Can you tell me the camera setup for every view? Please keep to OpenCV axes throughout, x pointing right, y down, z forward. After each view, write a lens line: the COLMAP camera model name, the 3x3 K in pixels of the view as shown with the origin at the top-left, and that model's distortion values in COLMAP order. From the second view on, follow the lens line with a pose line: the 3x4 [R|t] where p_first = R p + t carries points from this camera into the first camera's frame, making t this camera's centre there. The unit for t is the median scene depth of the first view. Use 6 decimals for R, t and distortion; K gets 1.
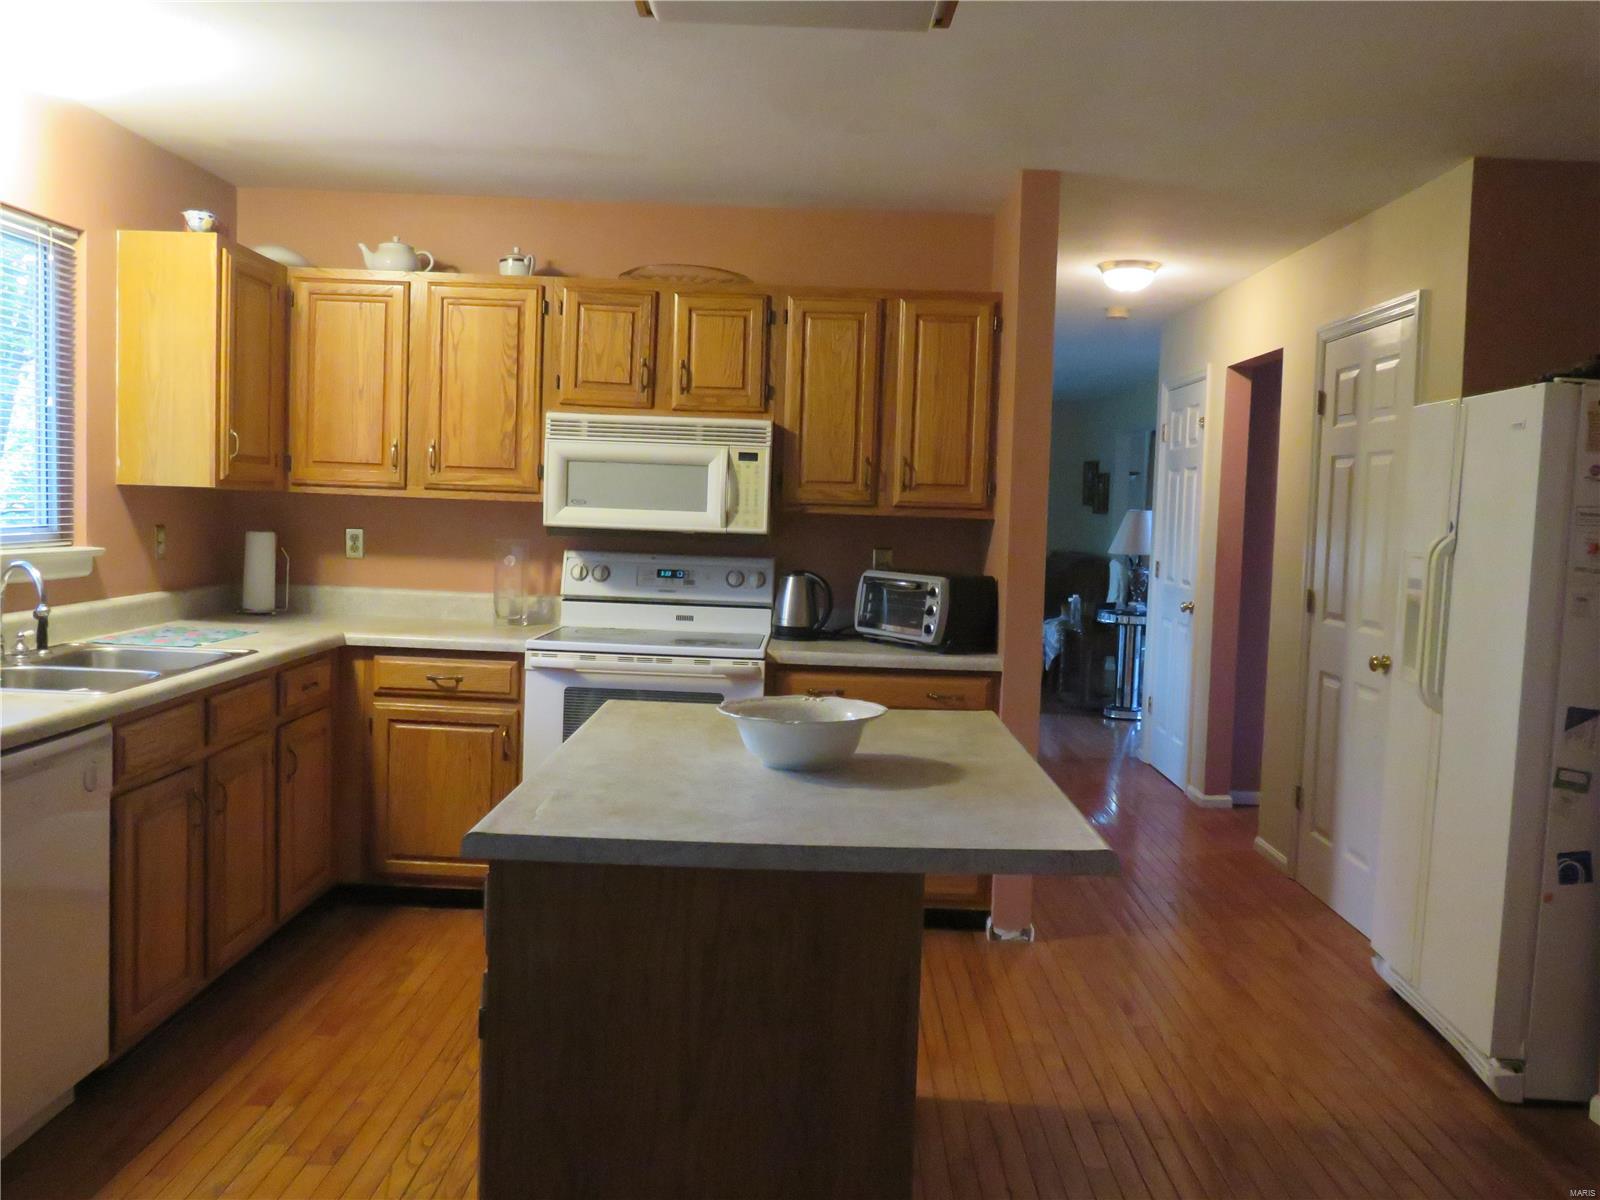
lens RADIAL K [[1346.1, 0, 800.0], [0, 1346.1, 600.0], [0, 0, 1]] dist [-0.017459, -0.007157]
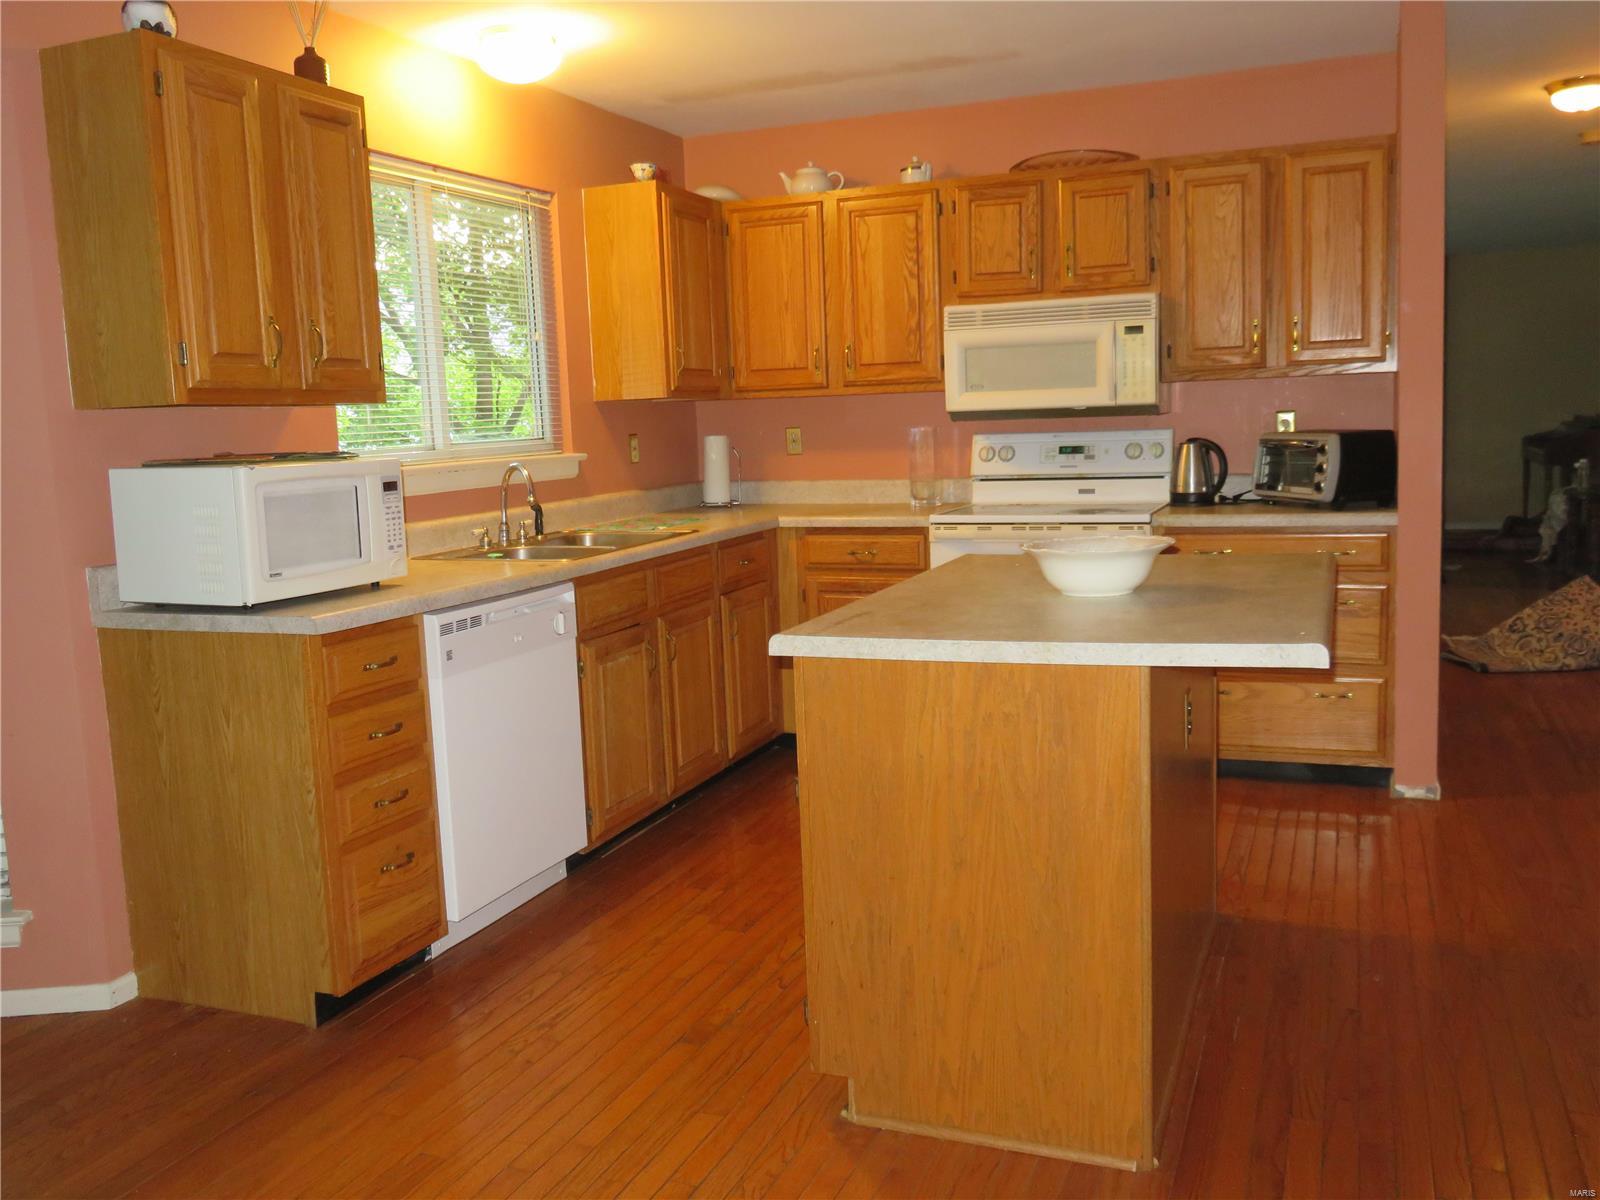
lens RADIAL K [[1346.1, 0, 800.0], [0, 1346.1, 600.0], [0, 0, 1]] dist [-0.017459, -0.007157]
pose [[0.927891, -0.021835, -0.372212, 0.102179], [0.046831, 0.997203, 0.058247, 0.028218], [0.369900, -0.071478, 0.926318, -0.067252]]
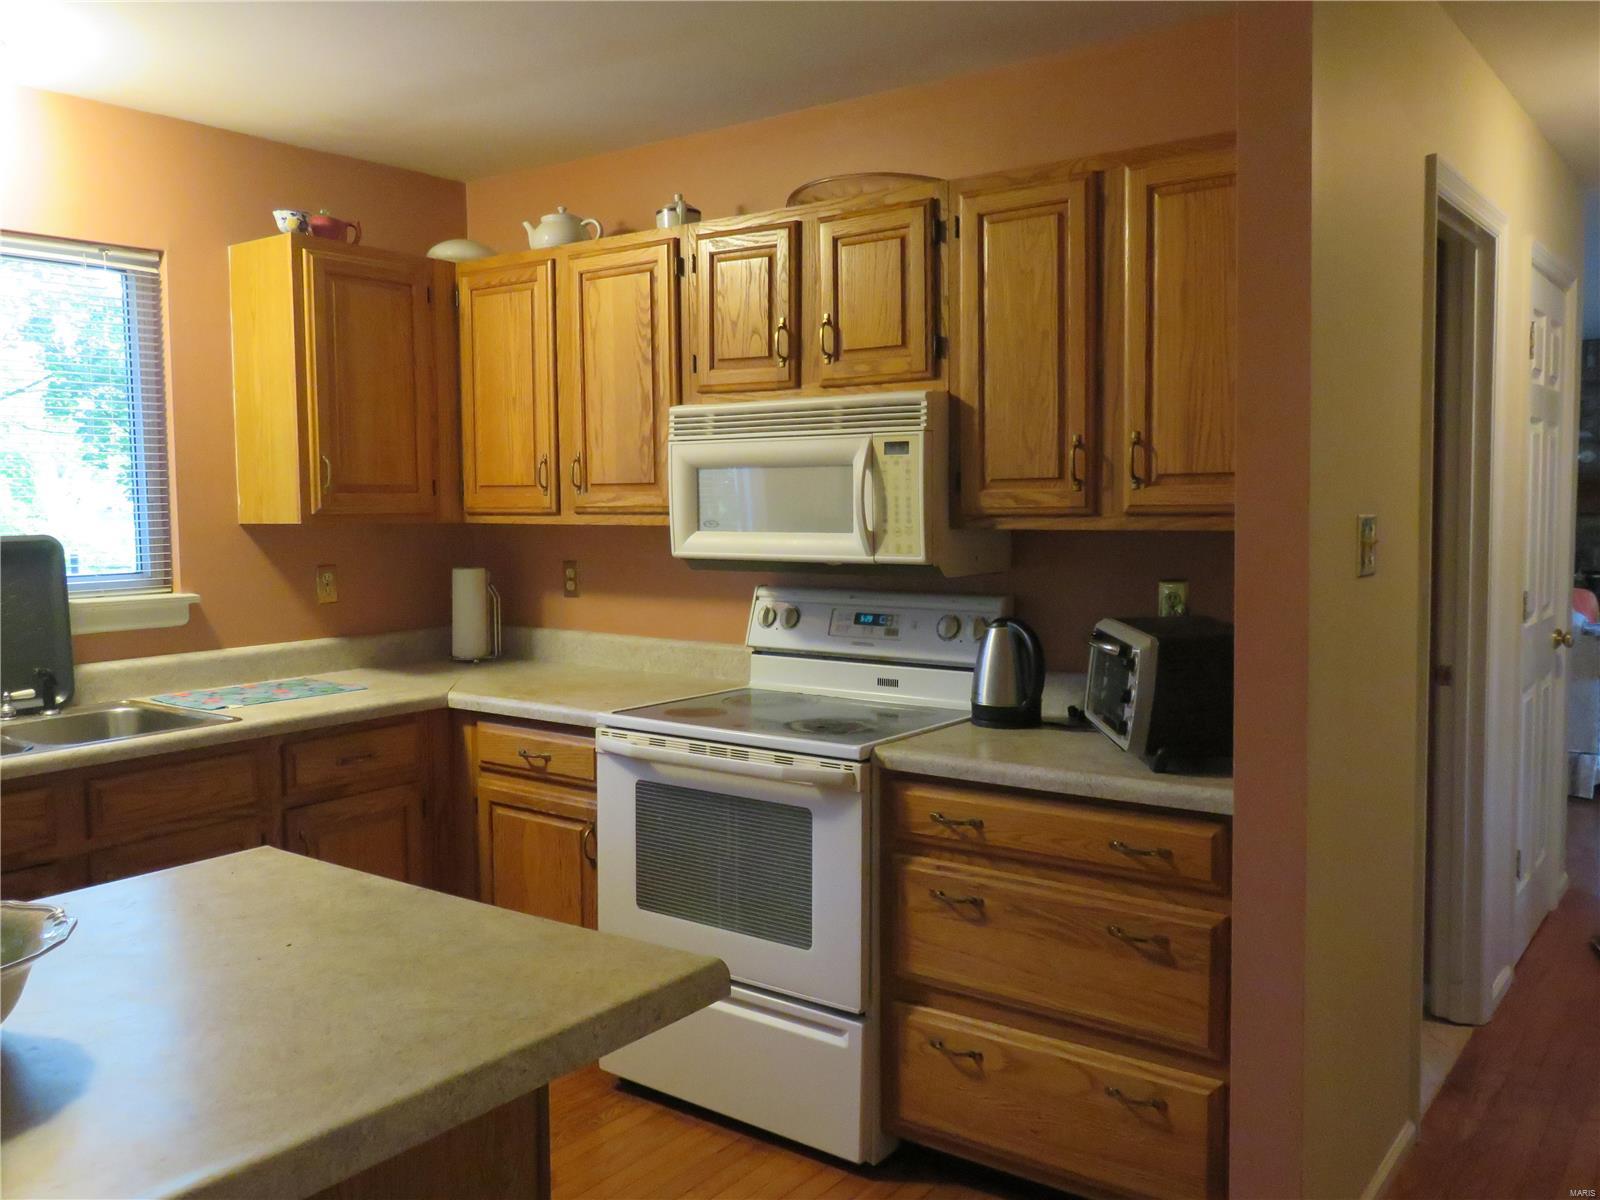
lens RADIAL K [[1337.9, 0, 800.0], [0, 1337.9, 600.0], [0, 0, 1]] dist [-0.005668, -0.006534]
pose [[0.810591, 0.000994, -0.585611, 0.304283], [-0.002613, 0.999995, -0.001920, -0.030077], [0.585606, 0.003086, 0.810590, 0.435190]]
